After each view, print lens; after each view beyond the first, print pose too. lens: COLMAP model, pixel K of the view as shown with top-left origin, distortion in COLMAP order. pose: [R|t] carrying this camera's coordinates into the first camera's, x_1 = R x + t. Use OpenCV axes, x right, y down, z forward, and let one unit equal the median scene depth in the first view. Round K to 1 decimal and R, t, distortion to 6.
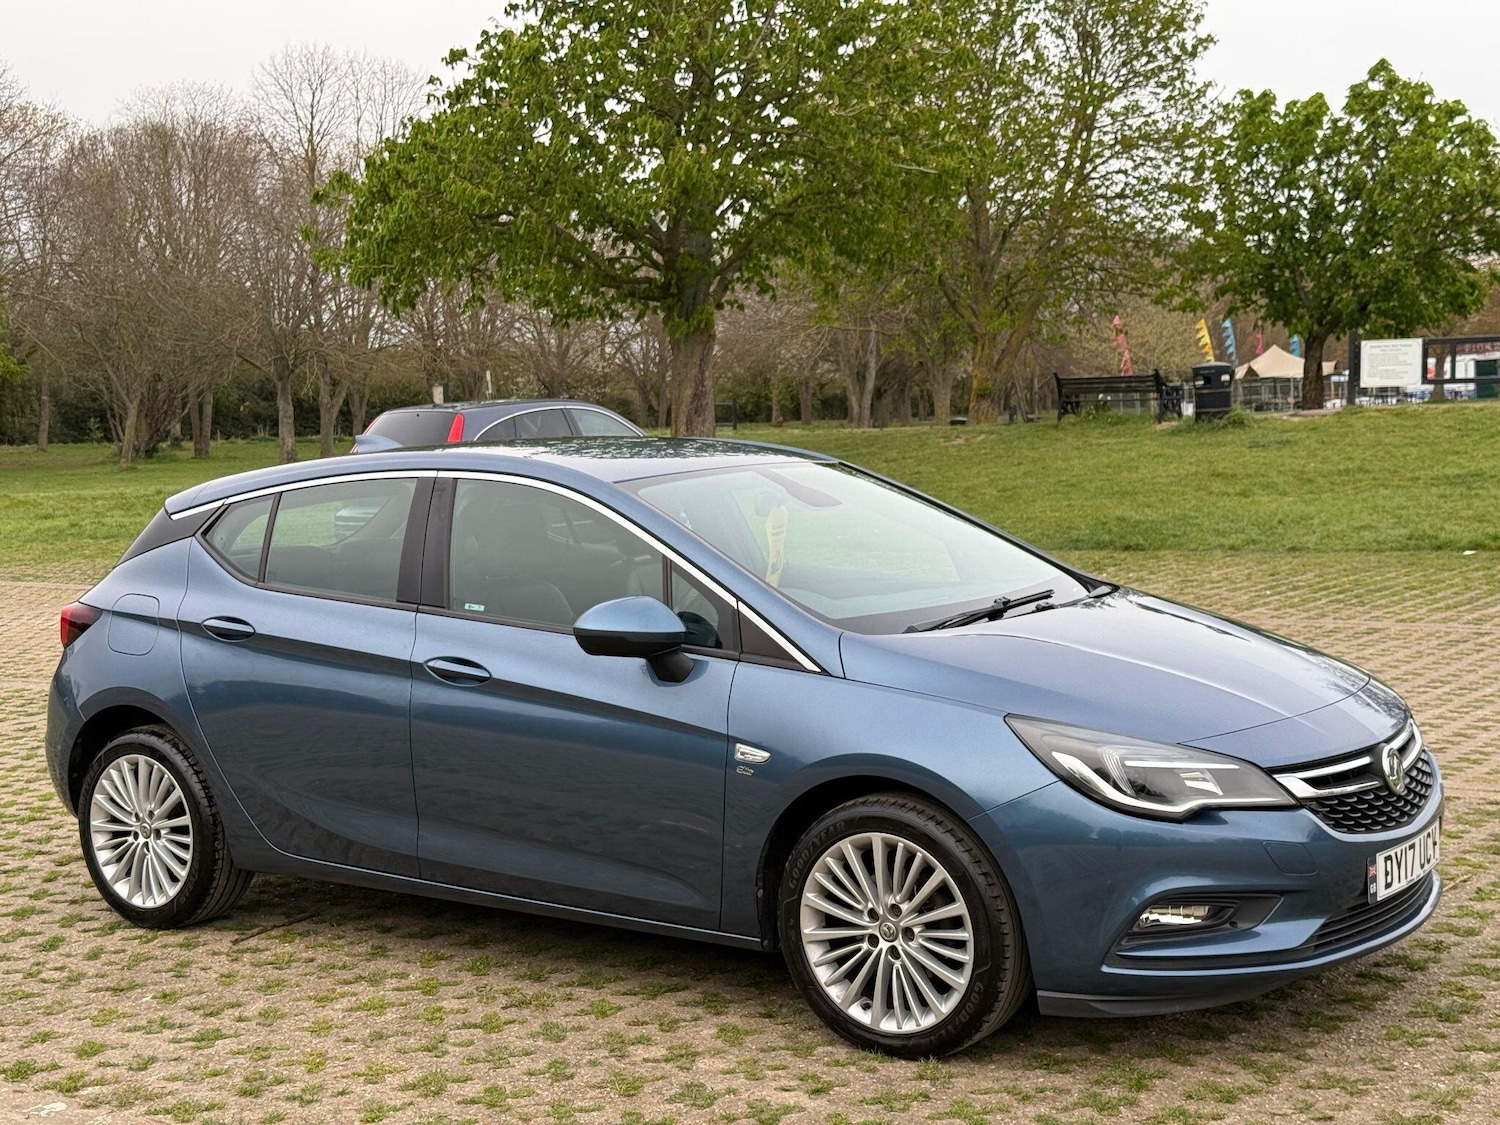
lens RADIAL K [[2090.0, 0, 737.6], [0, 2090.0, 569.7], [0, 0, 1]] dist [0.125442, 0.000000]
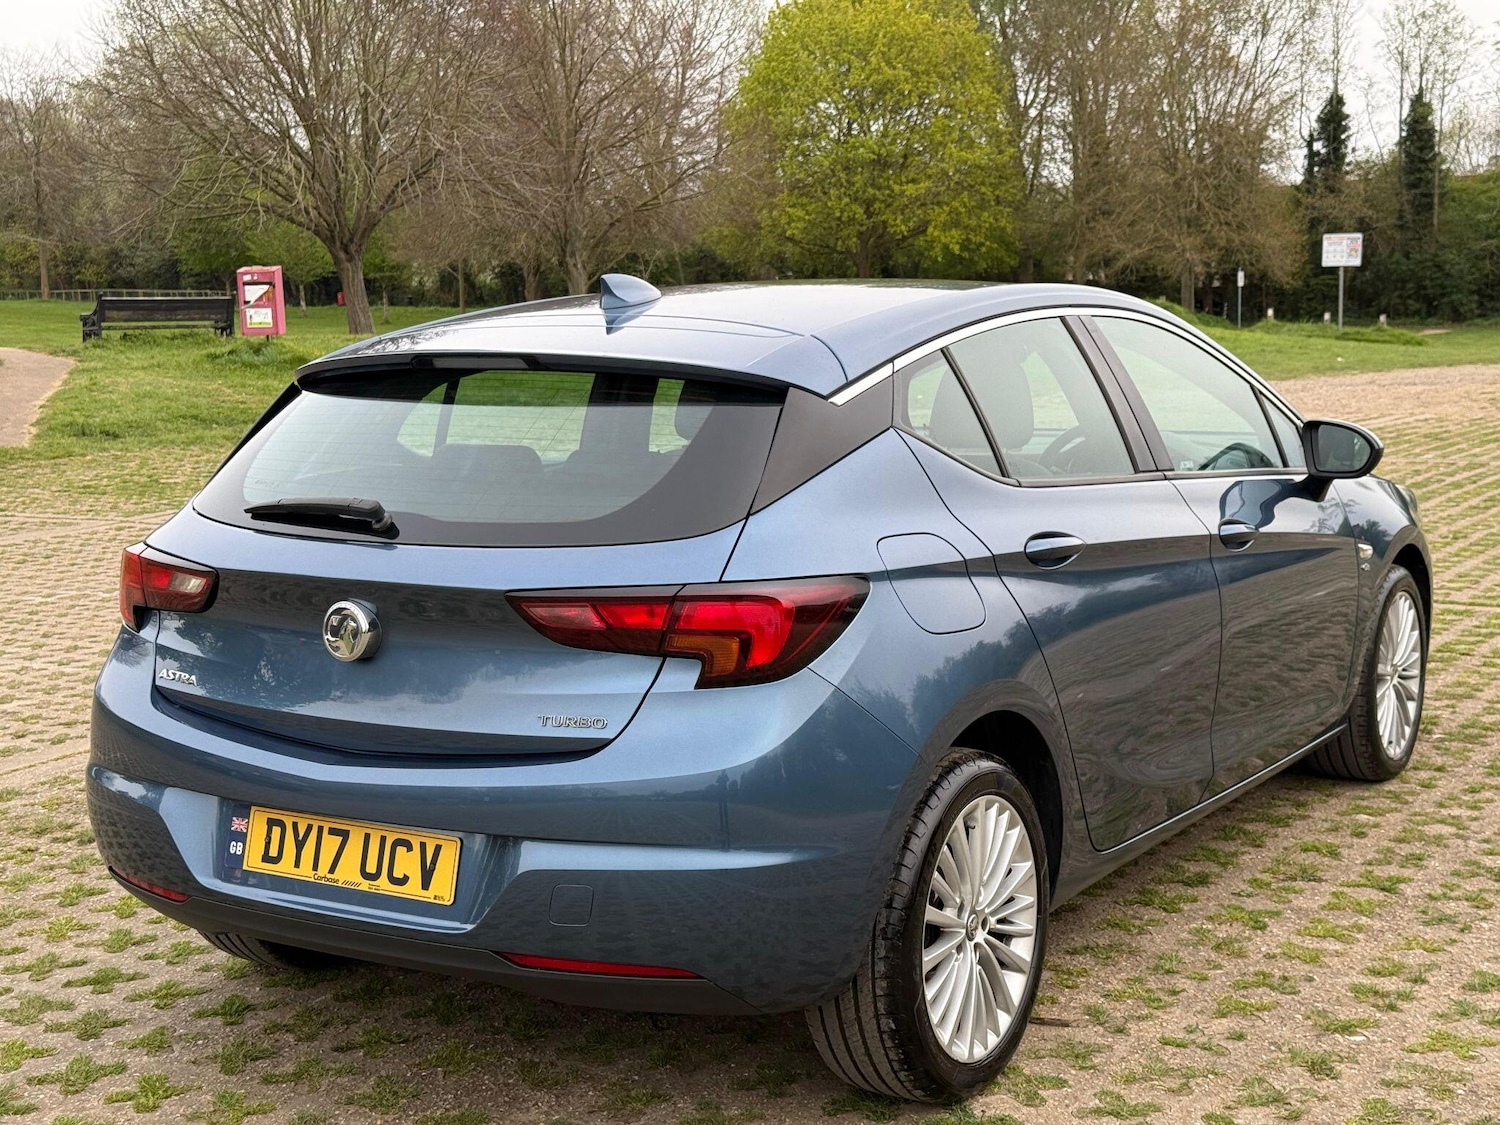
lens RADIAL K [[2090.0, 0, 758.7], [0, 2090.0, 556.7], [0, 0, 1]] dist [0.125442, 0.000000]
pose [[-0.058675, -0.096078, 0.993643, -0.913134], [0.108693, 0.988825, 0.102030, -0.047935], [-0.992342, 0.113989, -0.047577, 1.161622]]
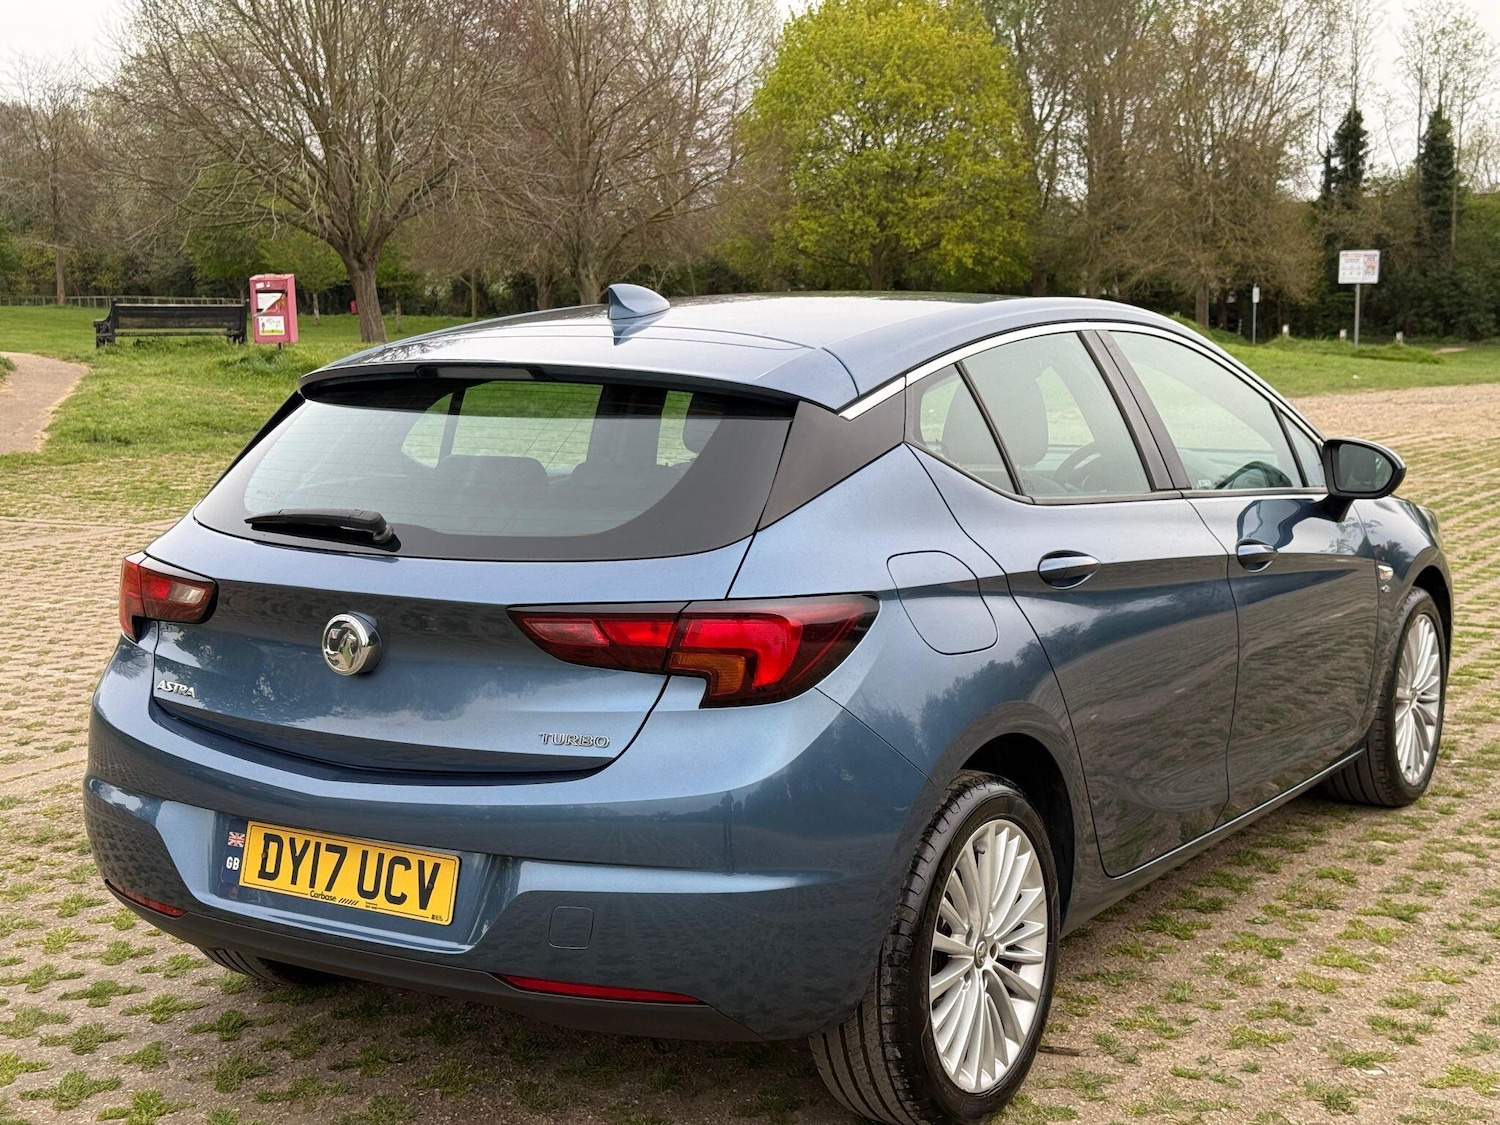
lens RADIAL K [[2090.0, 0, 738.1], [0, 2090.0, 570.2], [0, 0, 1]] dist [0.125442, 0.000000]
pose [[-0.043467, -0.097253, 0.994310, -0.901073], [0.099586, 0.989872, 0.101172, -0.047840], [-0.994079, 0.103417, -0.033342, 1.160461]]
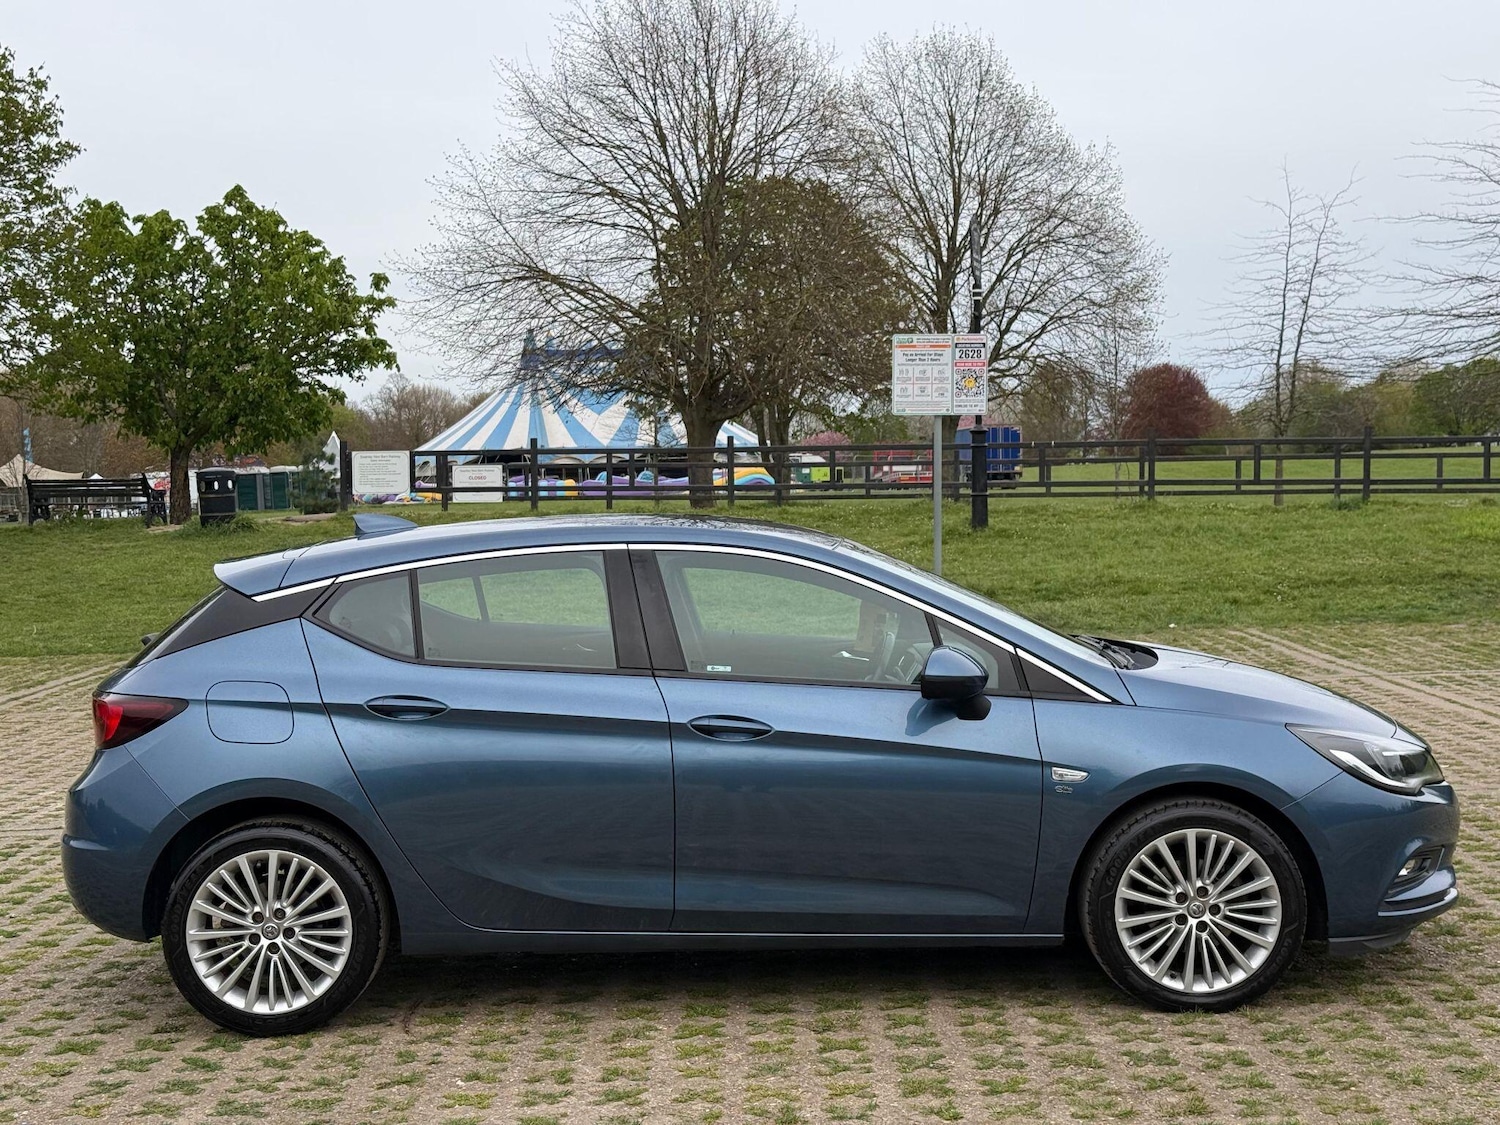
lens RADIAL K [[2090.0, 0, 741.8], [0, 2090.0, 568.6], [0, 0, 1]] dist [0.125442, 0.000000]
pose [[0.820623, -0.013745, 0.571304, -0.693653], [0.044422, 0.998220, -0.039792, 0.009484], [-0.569740, 0.058033, 0.819773, 0.110599]]
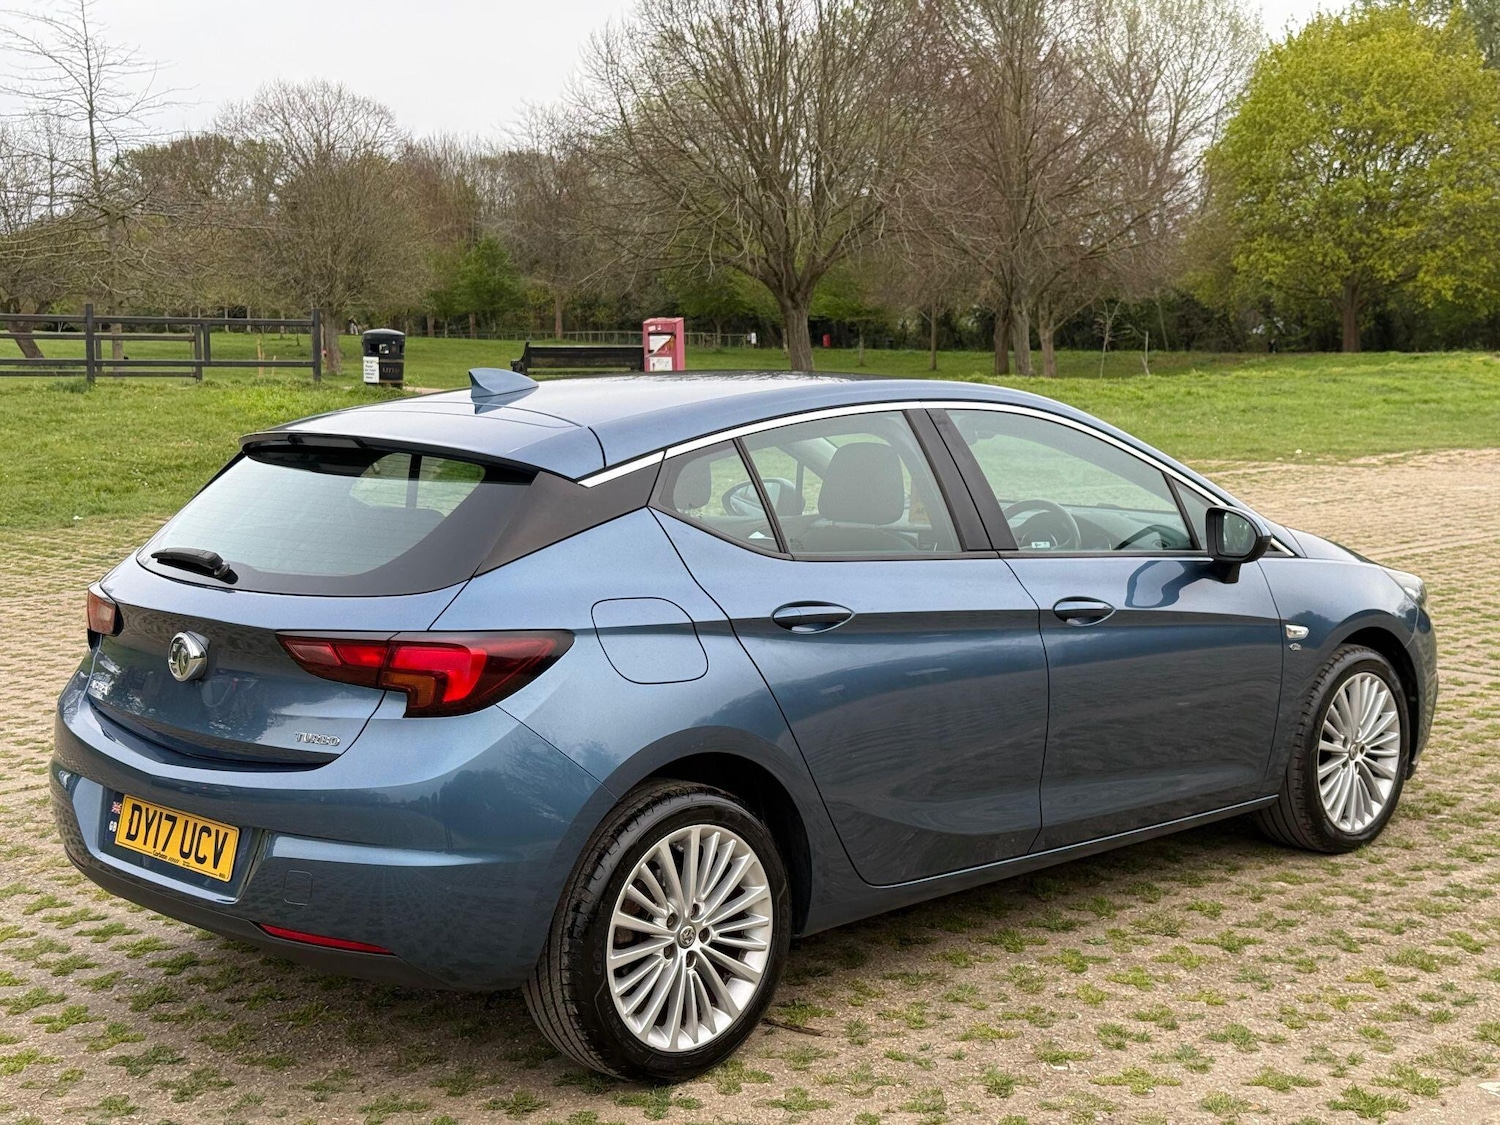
lens RADIAL K [[2090.0, 0, 747.5], [0, 2090.0, 564.9], [0, 0, 1]] dist [0.125442, 0.000000]
pose [[0.183045, -0.077978, 0.980007, -1.007410], [0.086696, 0.994246, 0.062918, -0.040708], [-0.979274, 0.073446, 0.188752, 0.911903]]
